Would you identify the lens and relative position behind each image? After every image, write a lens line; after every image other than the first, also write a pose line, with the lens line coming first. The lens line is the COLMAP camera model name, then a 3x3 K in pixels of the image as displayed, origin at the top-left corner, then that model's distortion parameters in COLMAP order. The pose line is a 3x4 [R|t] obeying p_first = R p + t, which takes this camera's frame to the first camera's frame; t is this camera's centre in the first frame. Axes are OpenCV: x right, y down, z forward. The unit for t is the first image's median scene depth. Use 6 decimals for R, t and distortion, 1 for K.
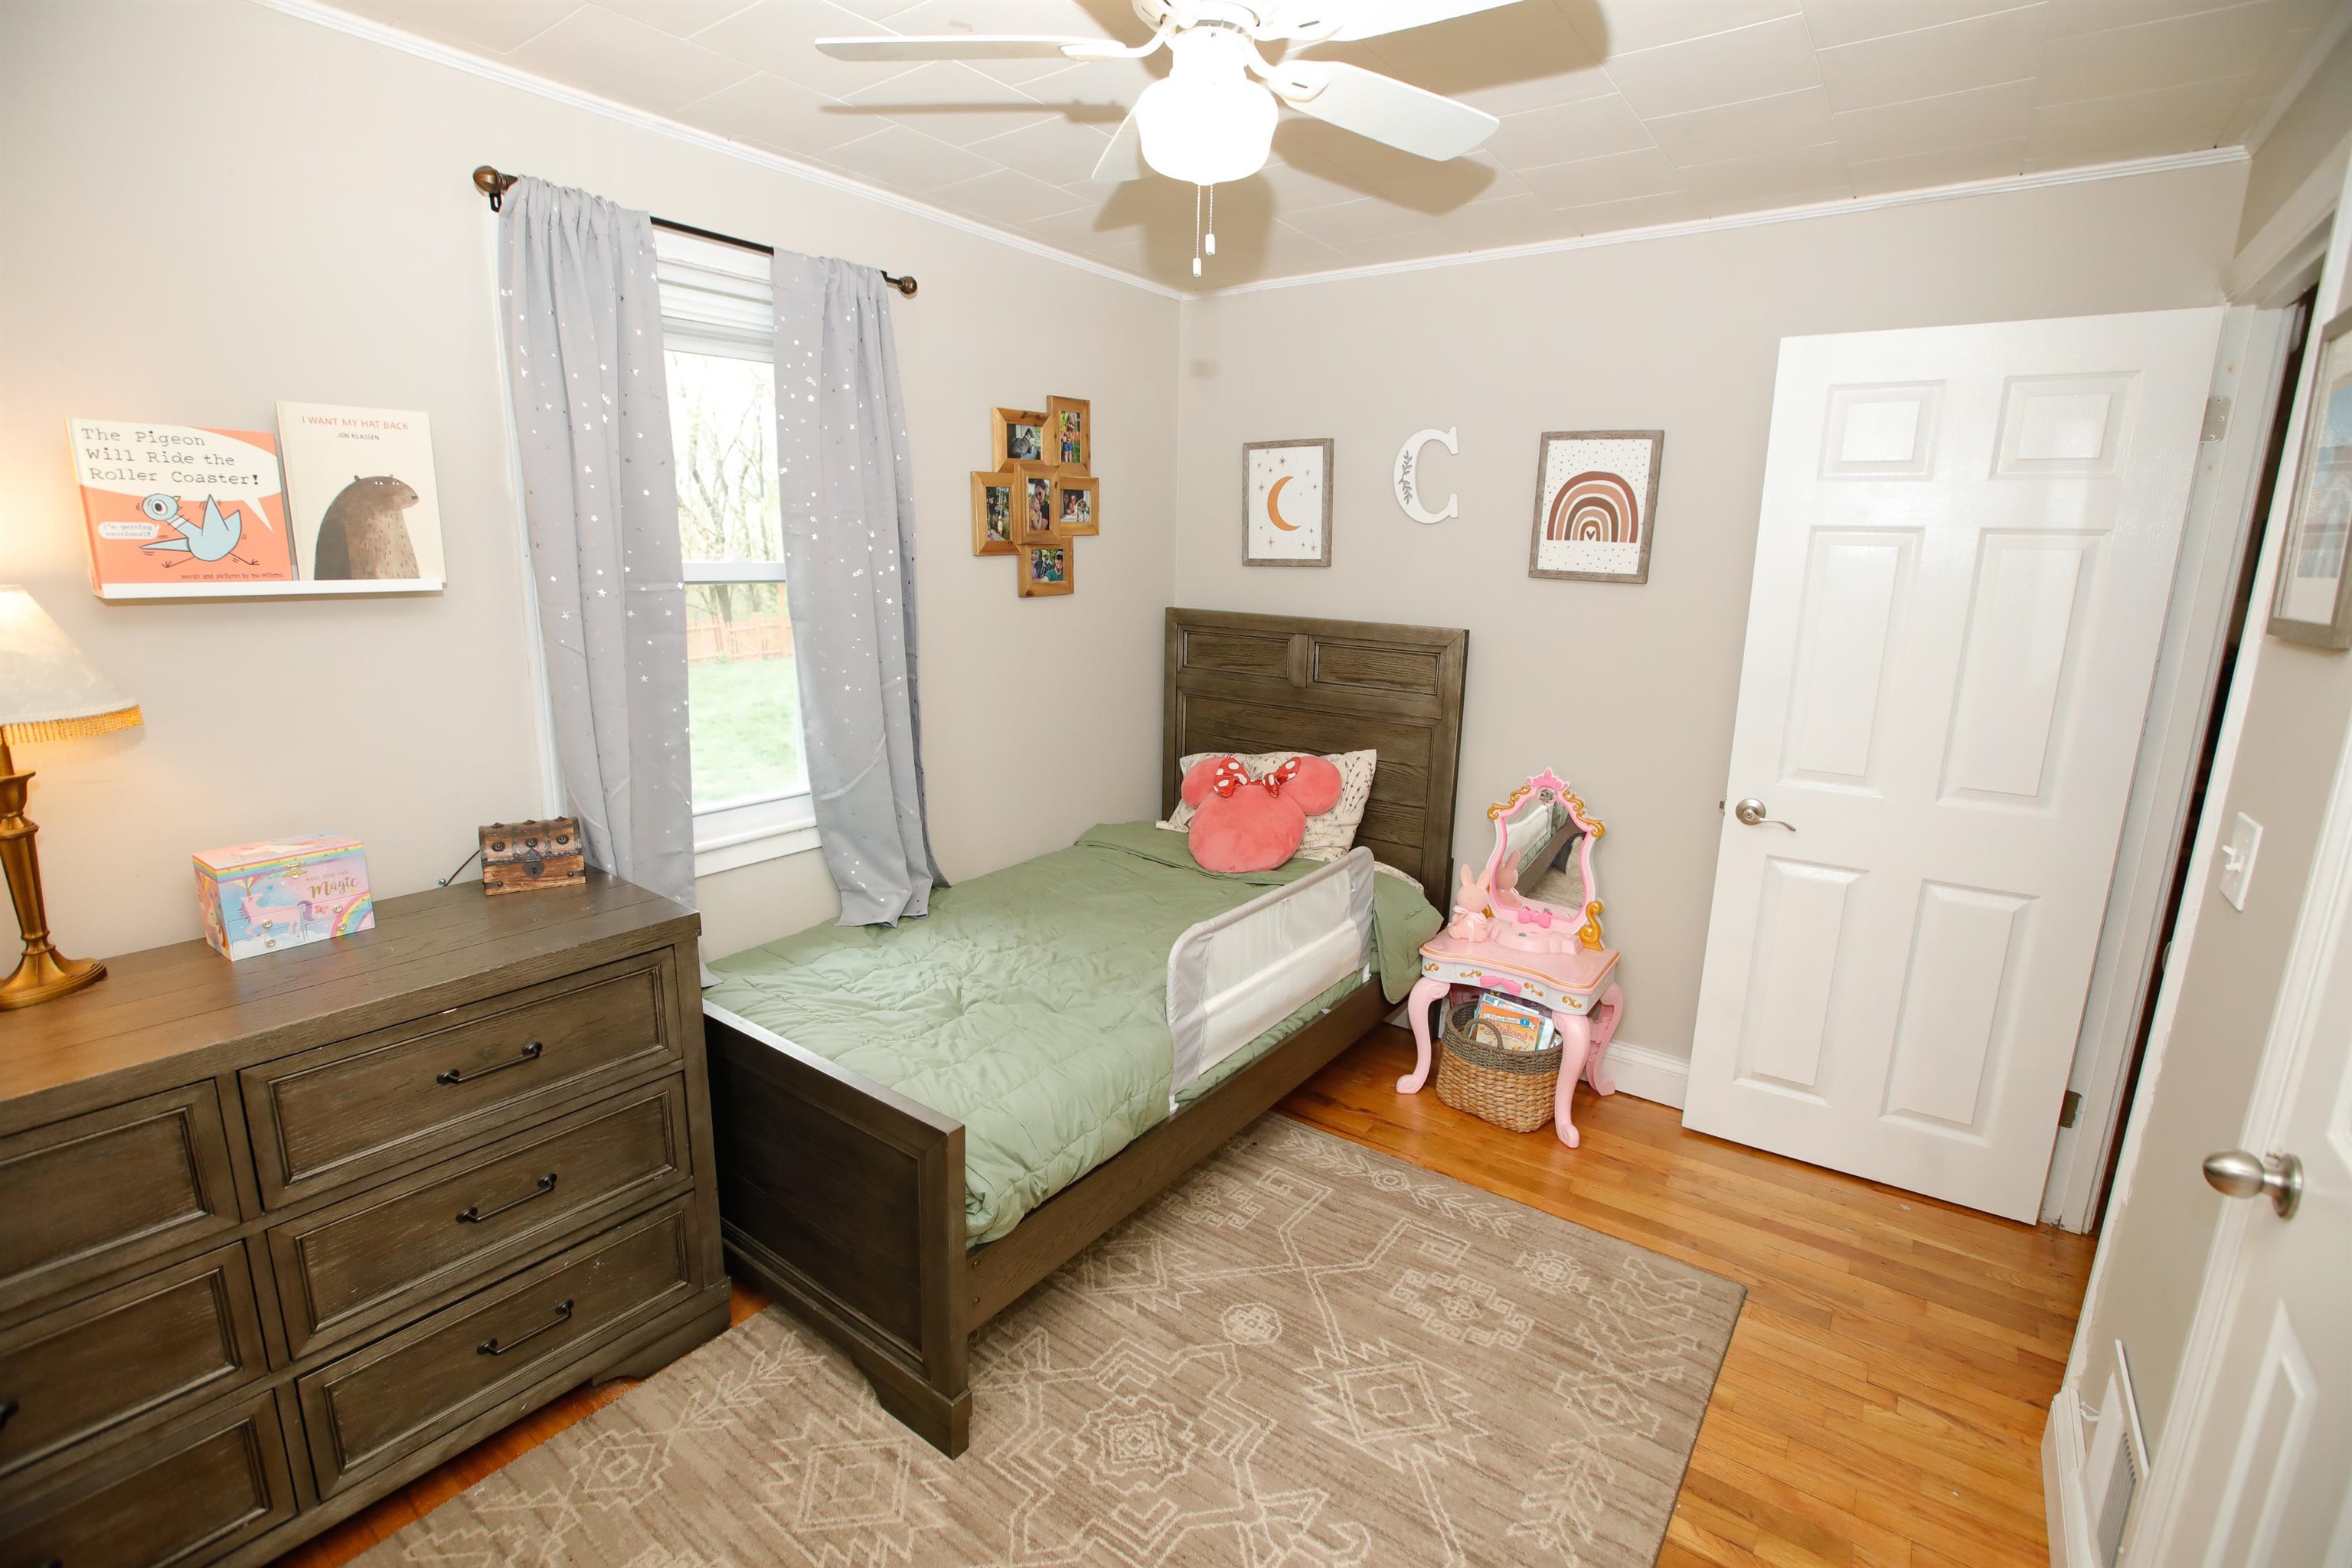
lens RADIAL K [[1069.6, 0, 1169.3], [0, 1069.6, 774.0], [0, 0, 1]] dist [-0.062503, 0.027022]
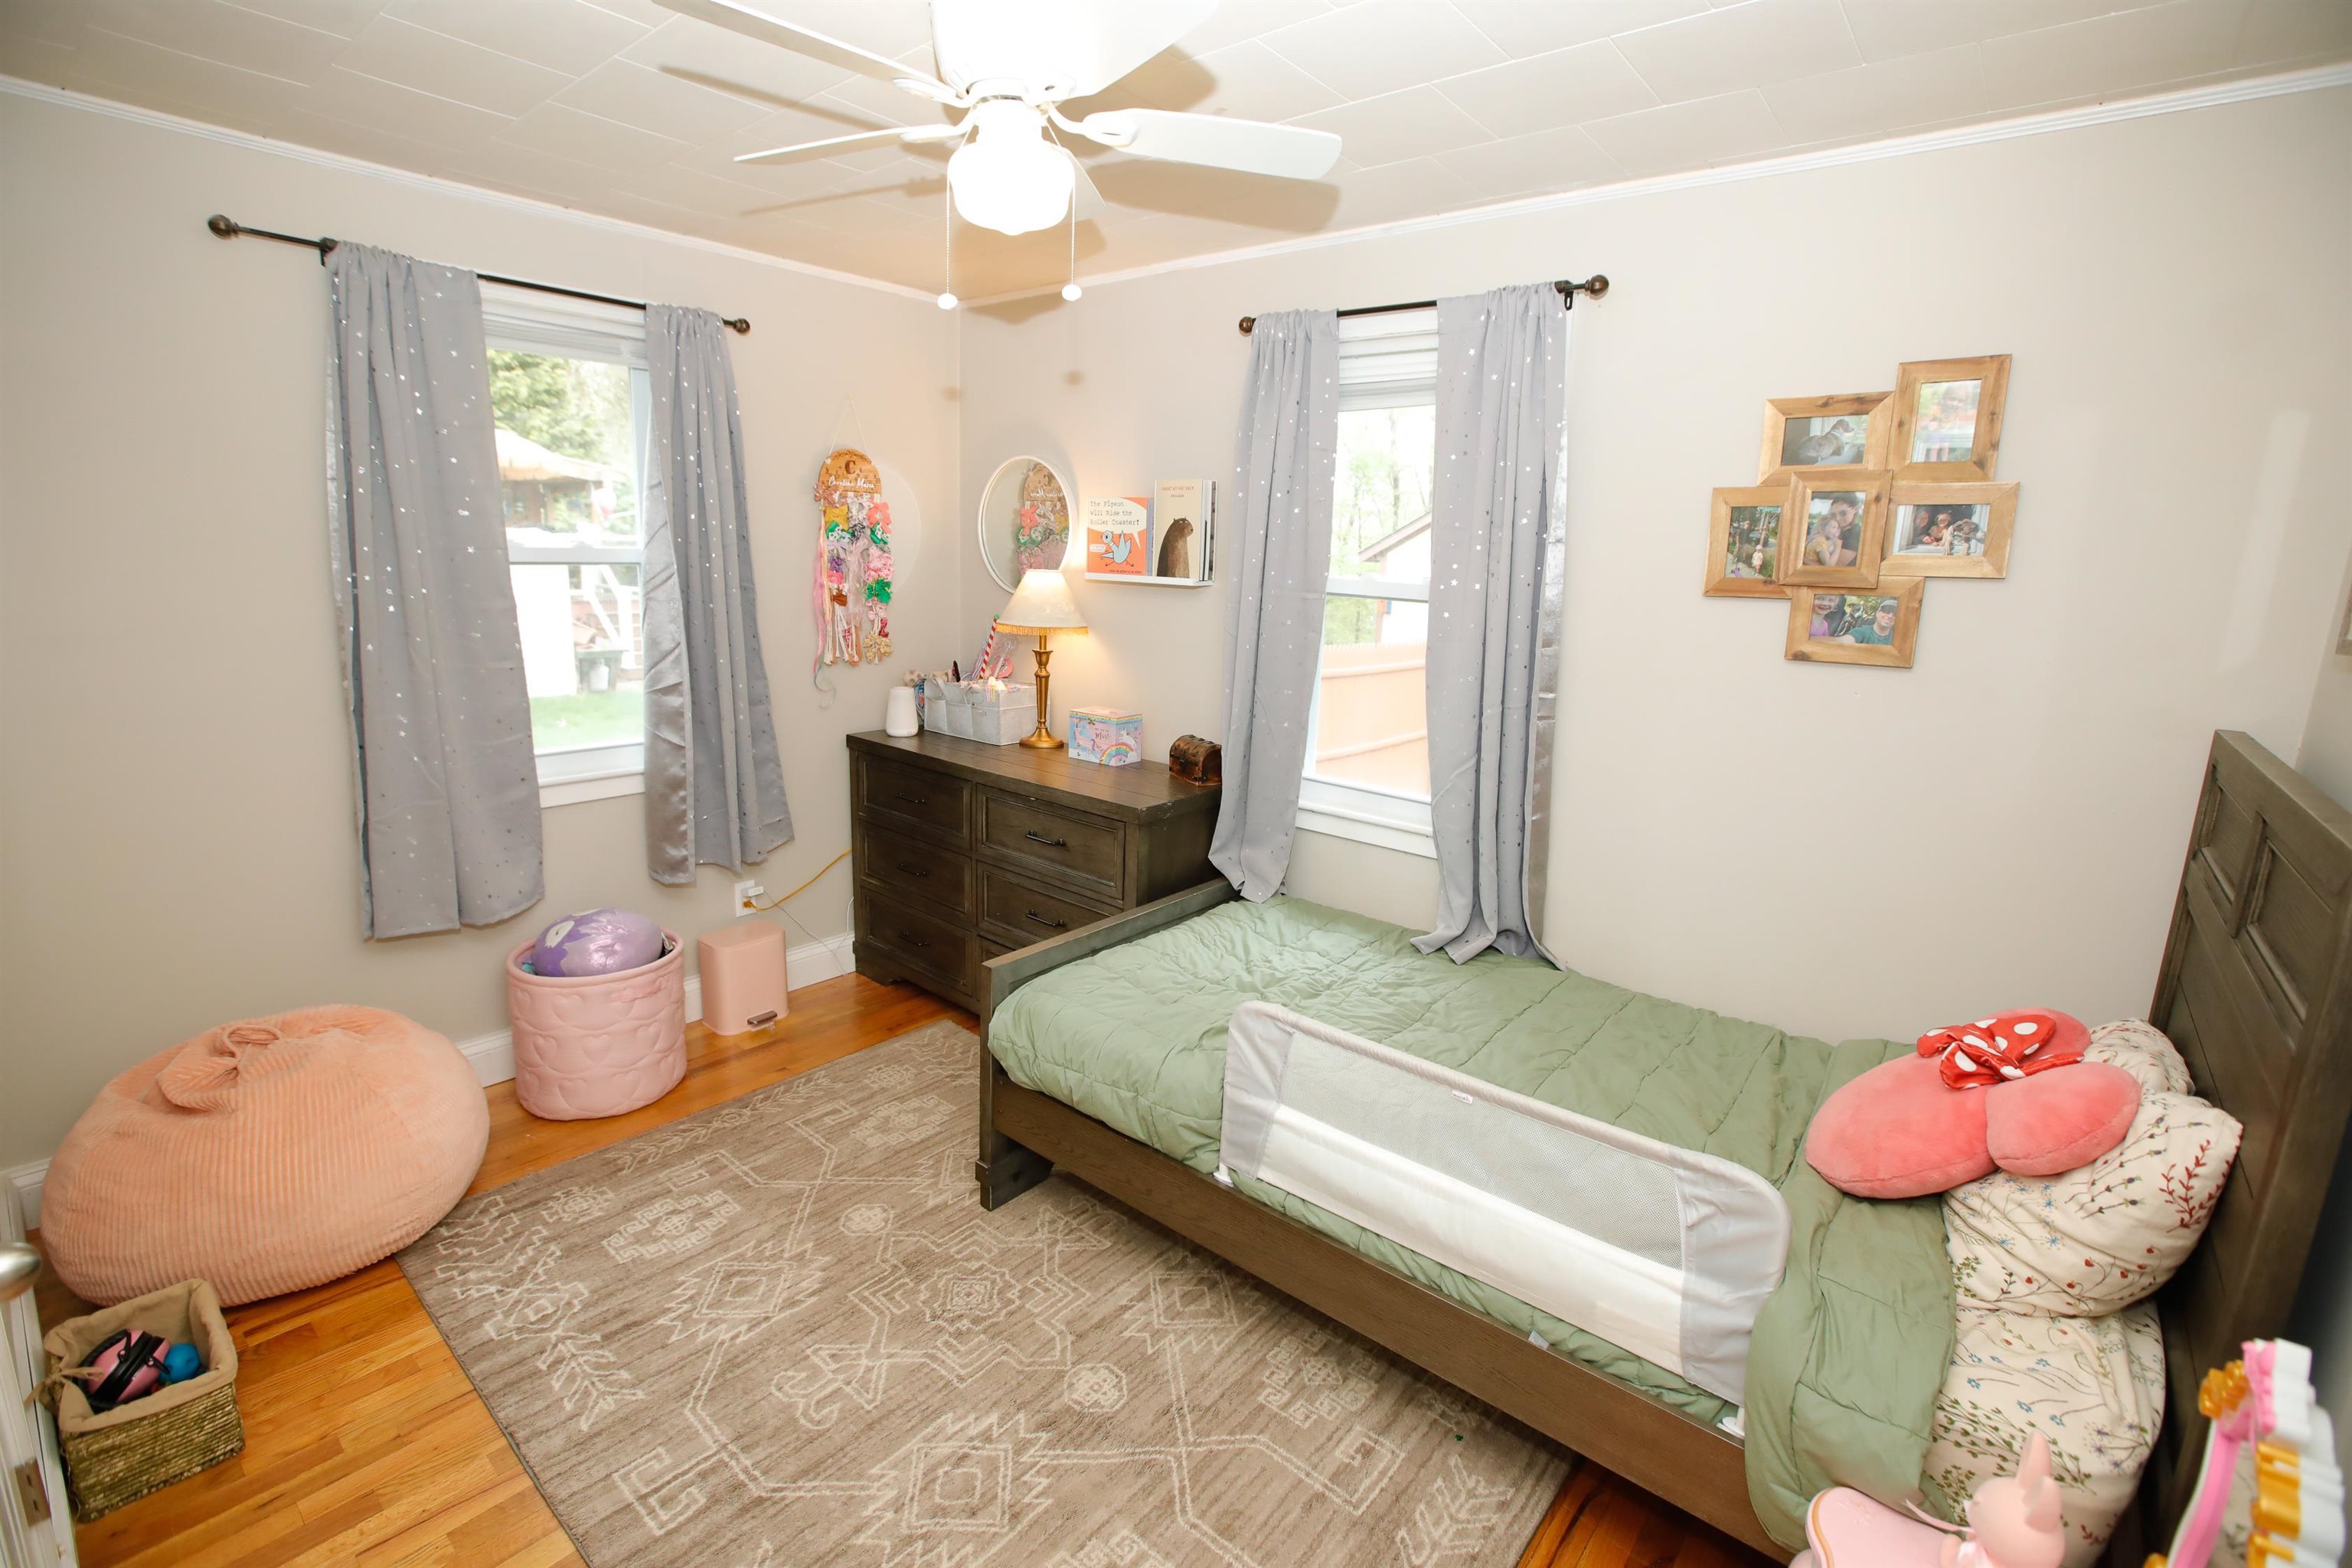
lens RADIAL K [[1069.6, 0, 1169.3], [0, 1069.6, 774.0], [0, 0, 1]] dist [-0.062503, 0.027022]
pose [[-0.064982, 0.186352, -0.980332, 0.855435], [-0.247493, 0.948704, 0.196745, -0.185169], [0.966708, 0.255410, -0.015528, 0.910399]]
